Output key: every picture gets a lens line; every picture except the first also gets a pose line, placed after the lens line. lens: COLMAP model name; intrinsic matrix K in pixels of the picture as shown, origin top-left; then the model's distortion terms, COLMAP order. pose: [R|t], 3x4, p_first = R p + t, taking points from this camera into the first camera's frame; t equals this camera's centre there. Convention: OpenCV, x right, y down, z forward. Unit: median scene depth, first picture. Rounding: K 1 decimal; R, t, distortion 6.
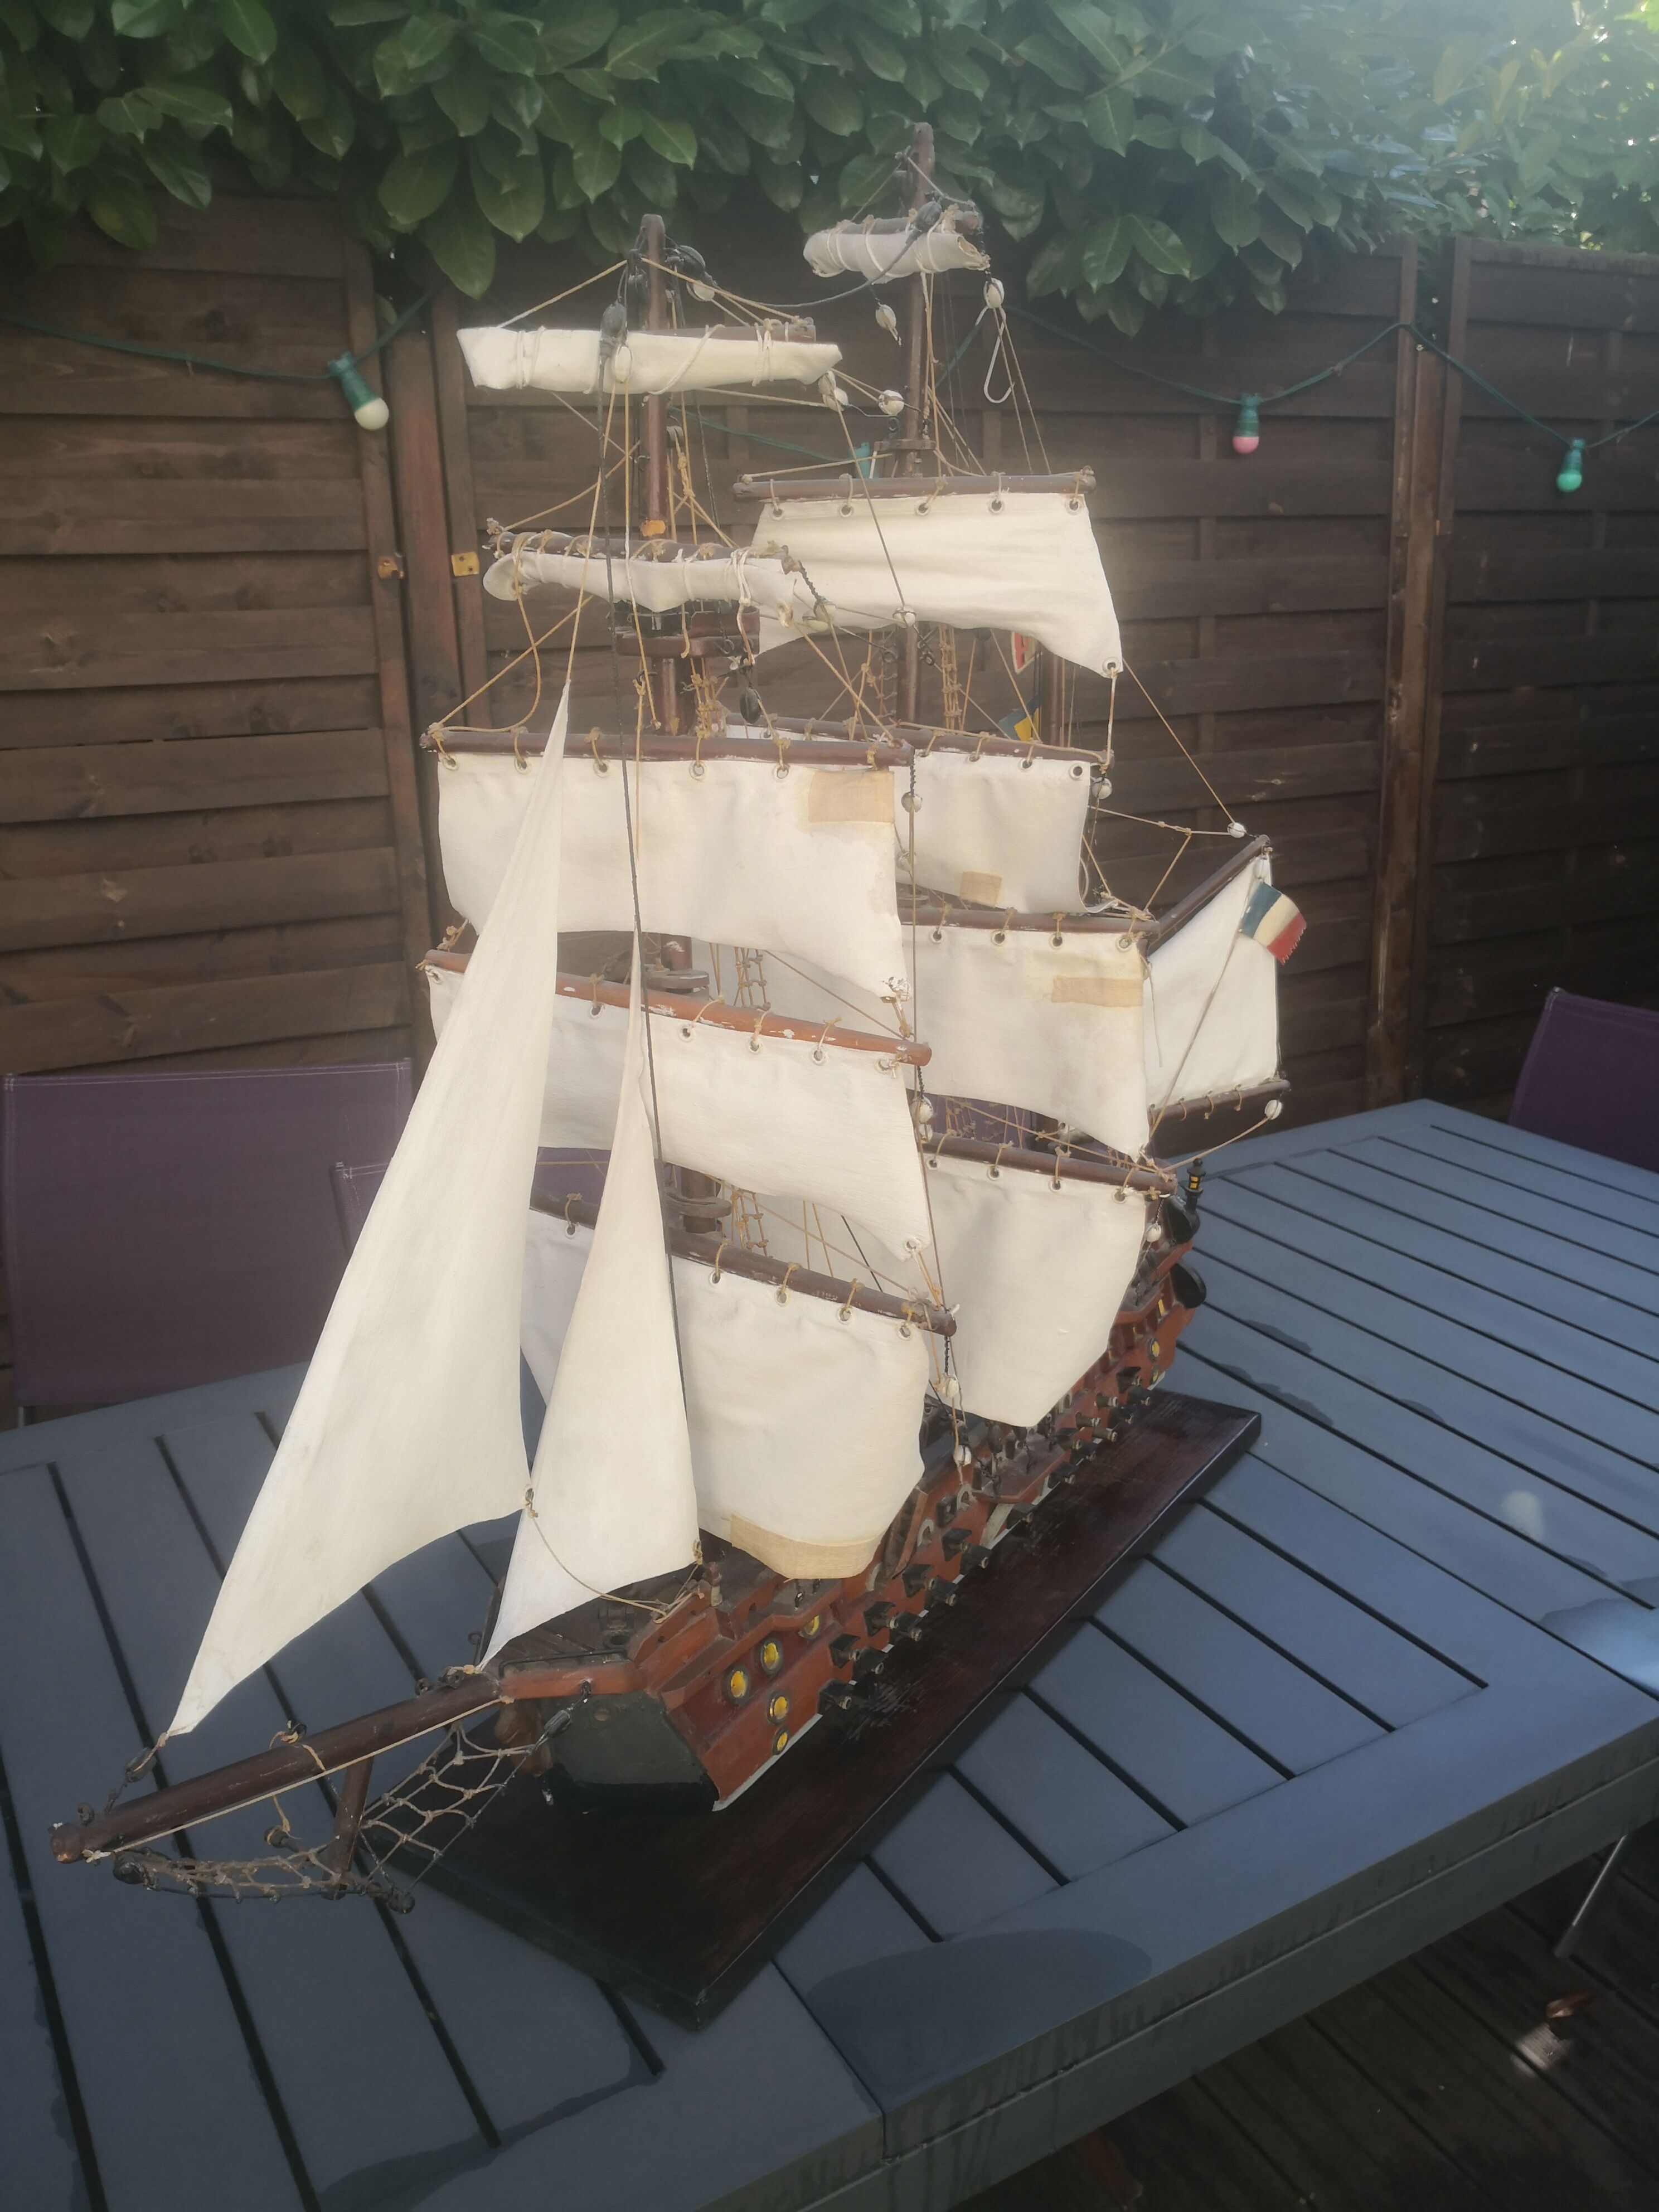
lens RADIAL K [[1815.0, 0, 840.4], [0, 1815.0, 1114.1], [0, 0, 1]] dist [0.001525, -0.026994]
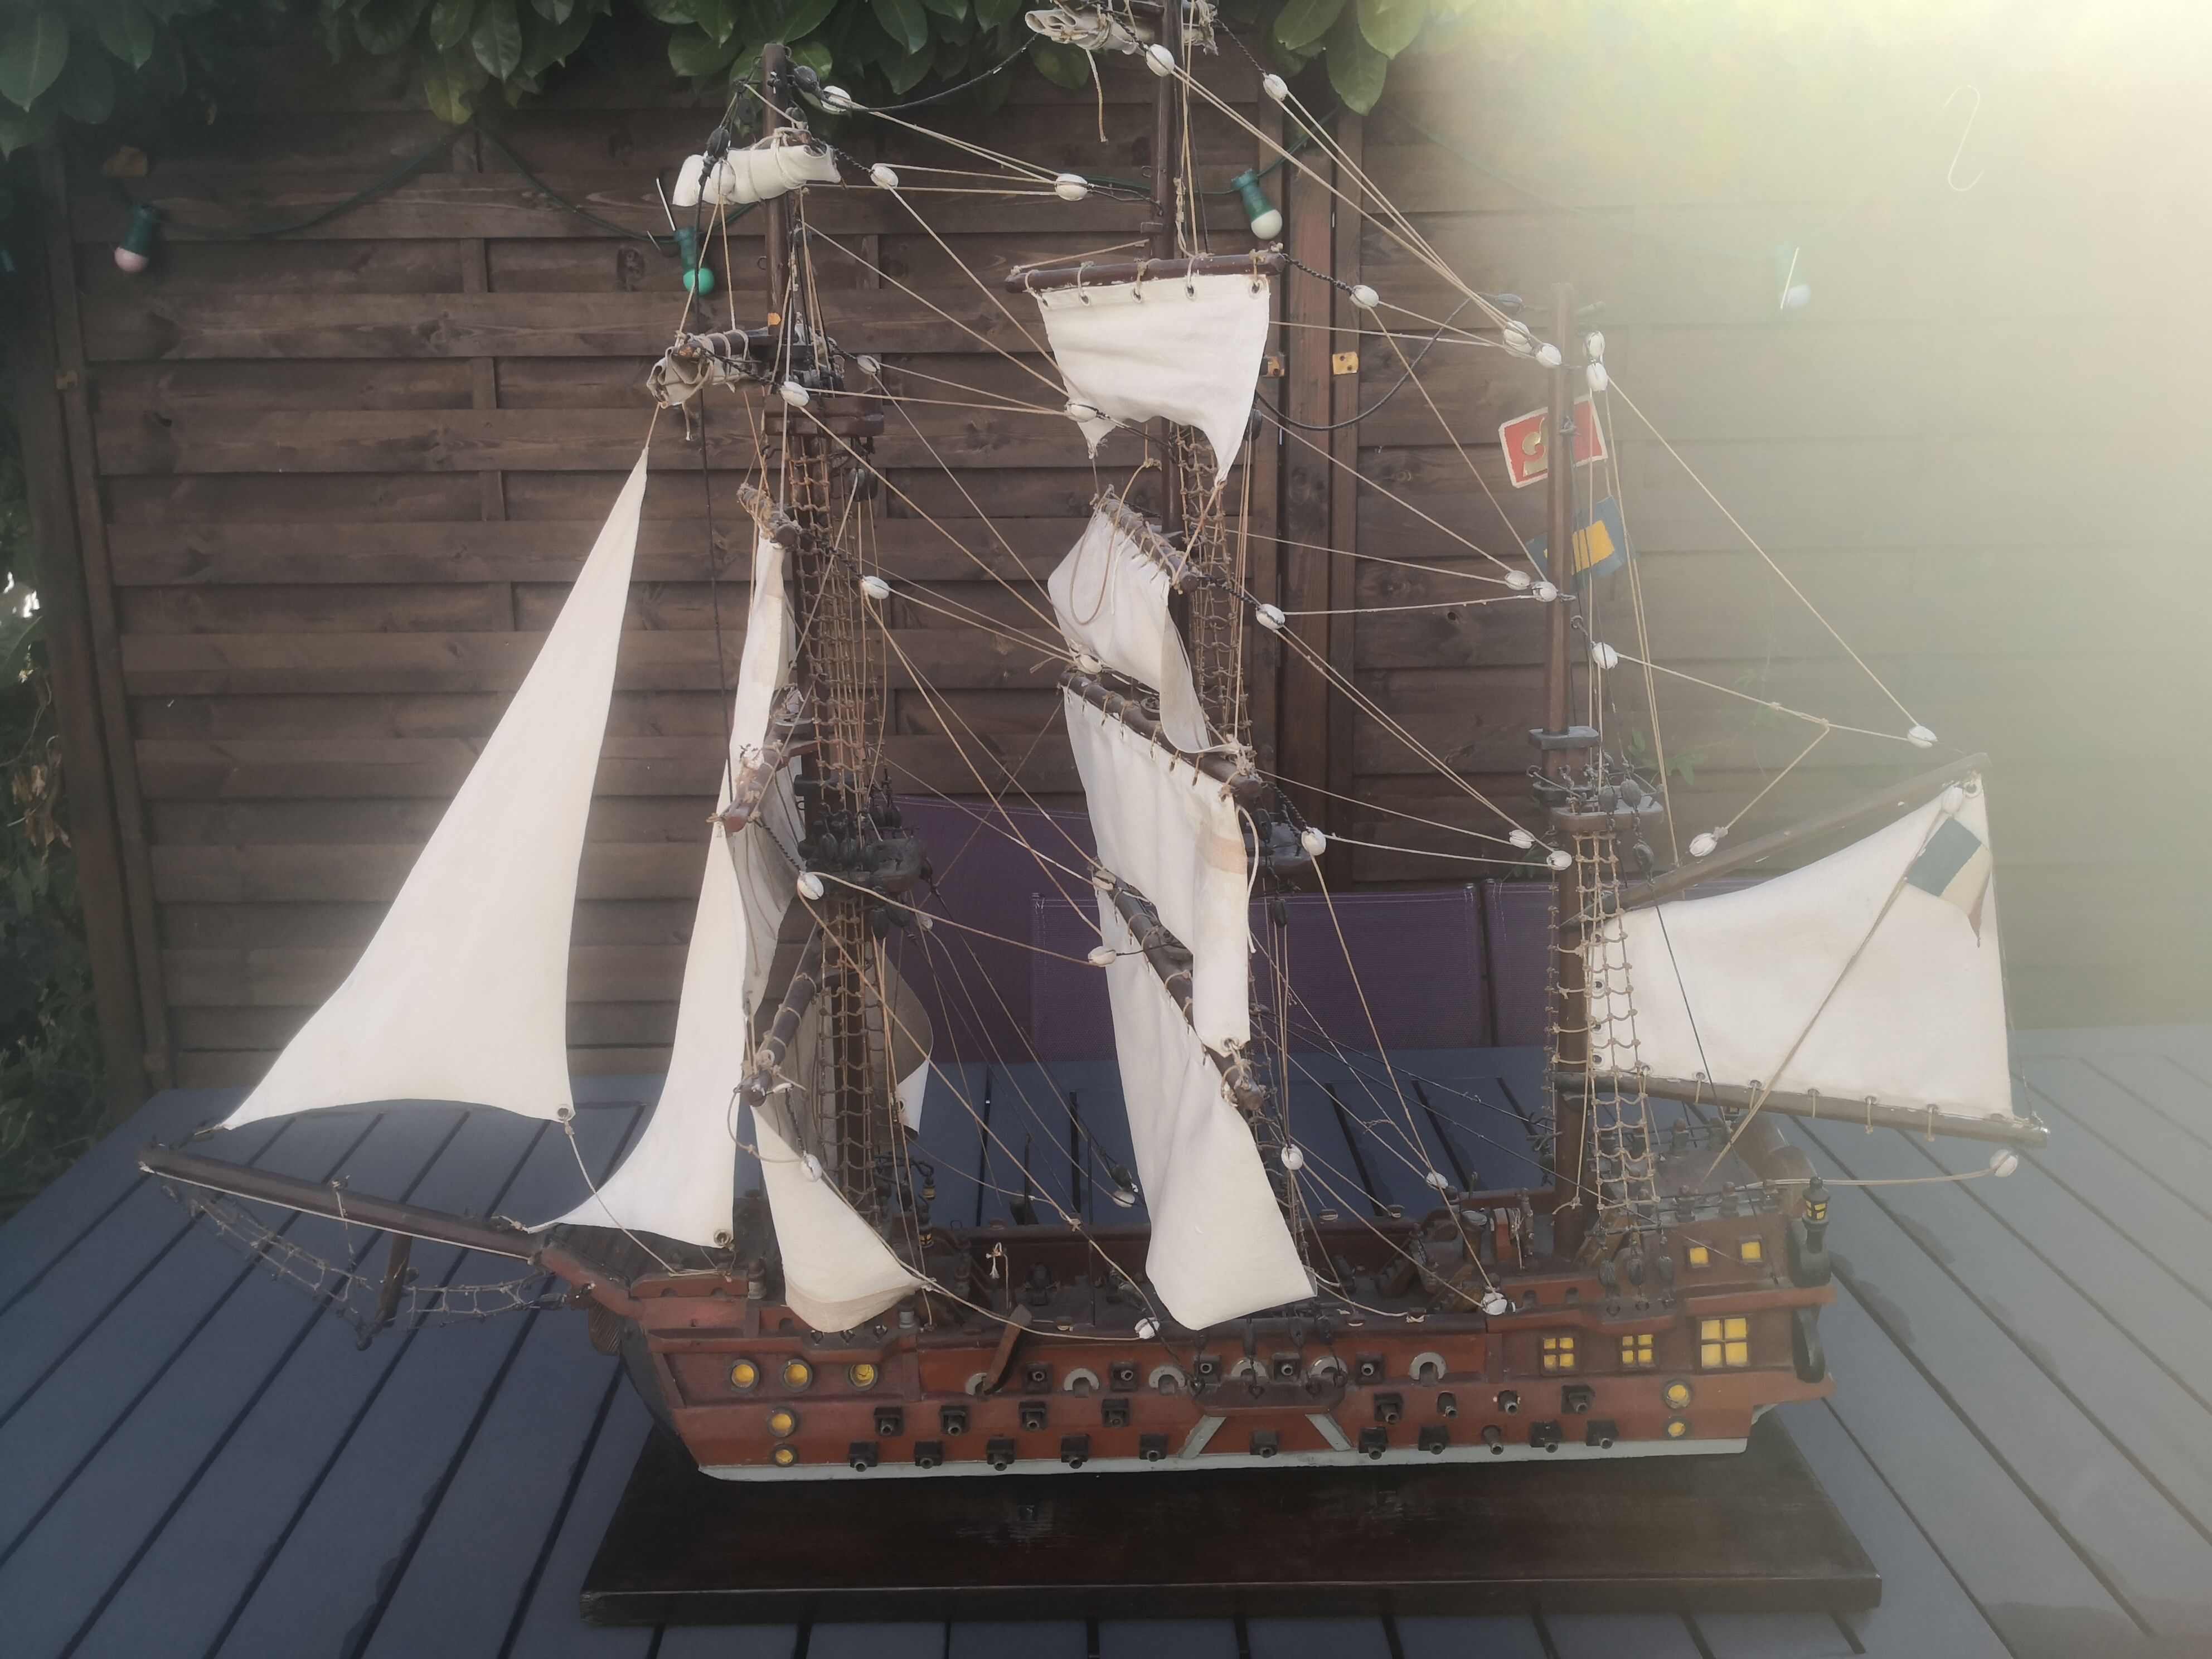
lens RADIAL K [[1815.0, 0, 1116.3], [0, 1815.0, 822.1], [0, 0, 1]] dist [0.001525, -0.026994]
pose [[0.551244, 0.214215, -0.806376, 0.375384], [-0.246149, 0.965216, 0.088143, -0.067606], [0.797208, 0.149900, 0.584798, 0.216205]]
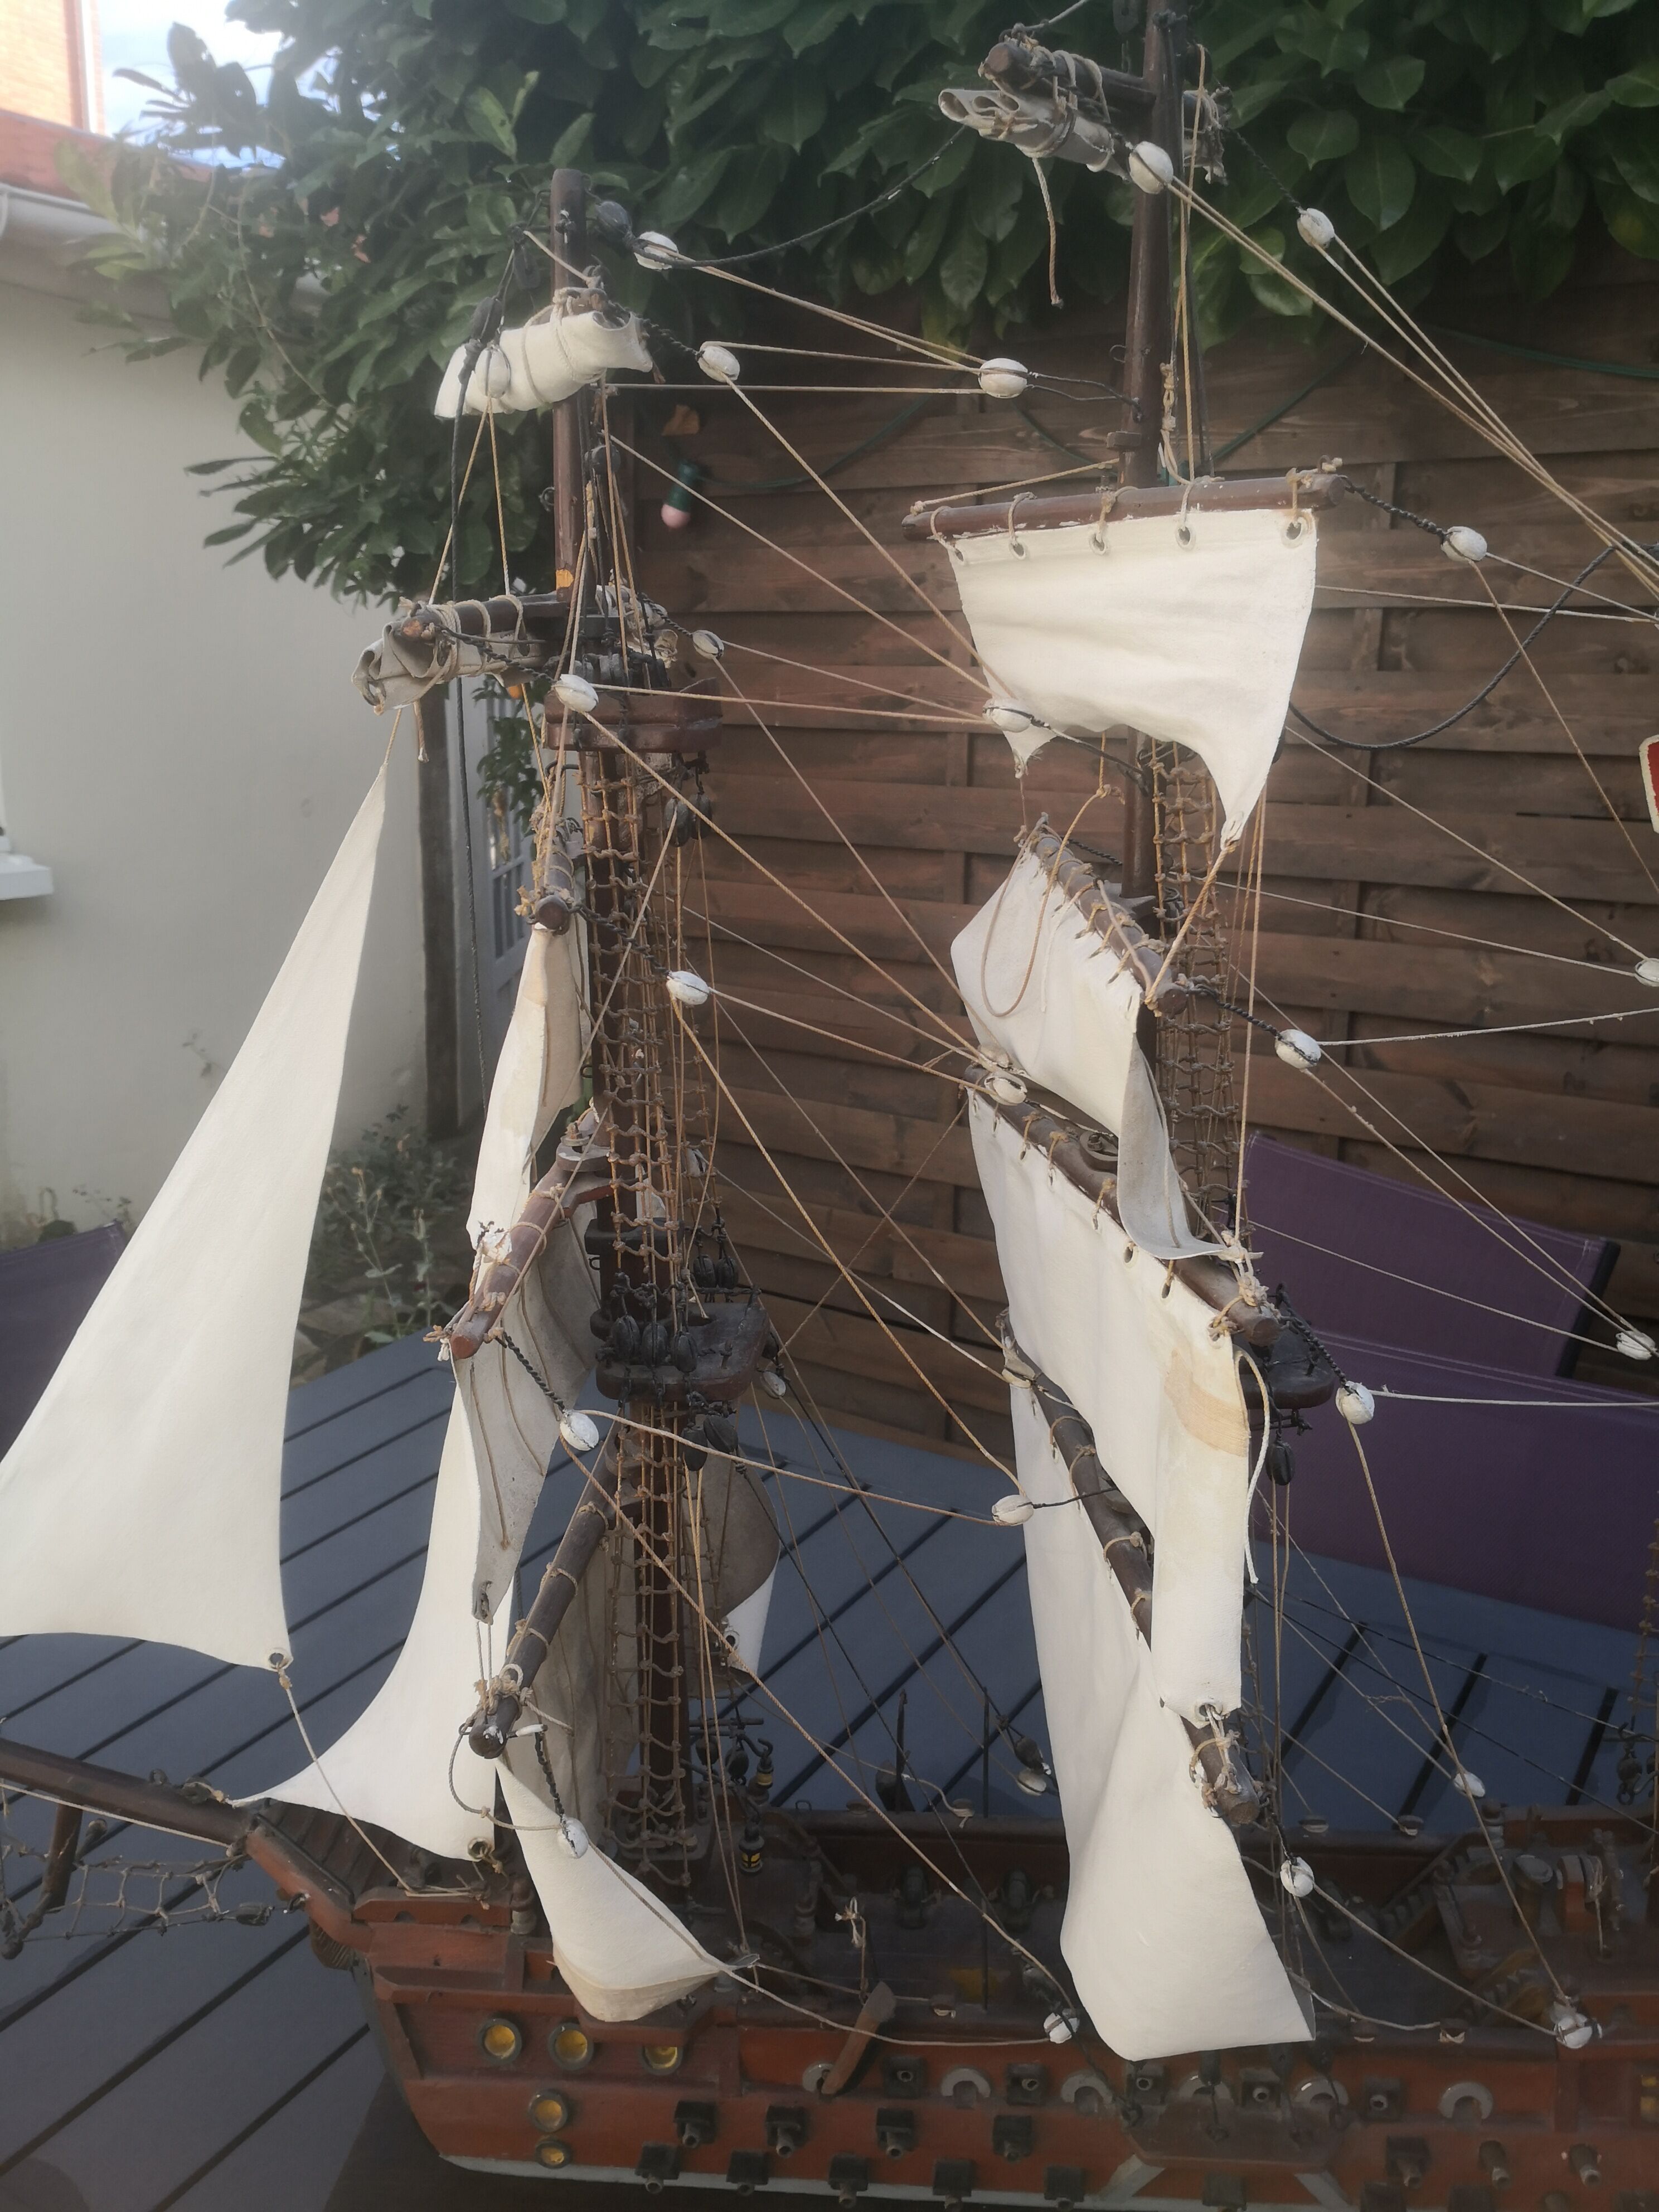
lens RADIAL K [[1815.0, 0, 840.4], [0, 1815.0, 1114.1], [0, 0, 1]] dist [0.001525, -0.026994]
pose [[0.463081, 0.242082, -0.852615, 0.253864], [-0.263188, 0.956144, 0.128532, -0.091081], [0.846338, 0.164877, 0.506486, 0.287228]]
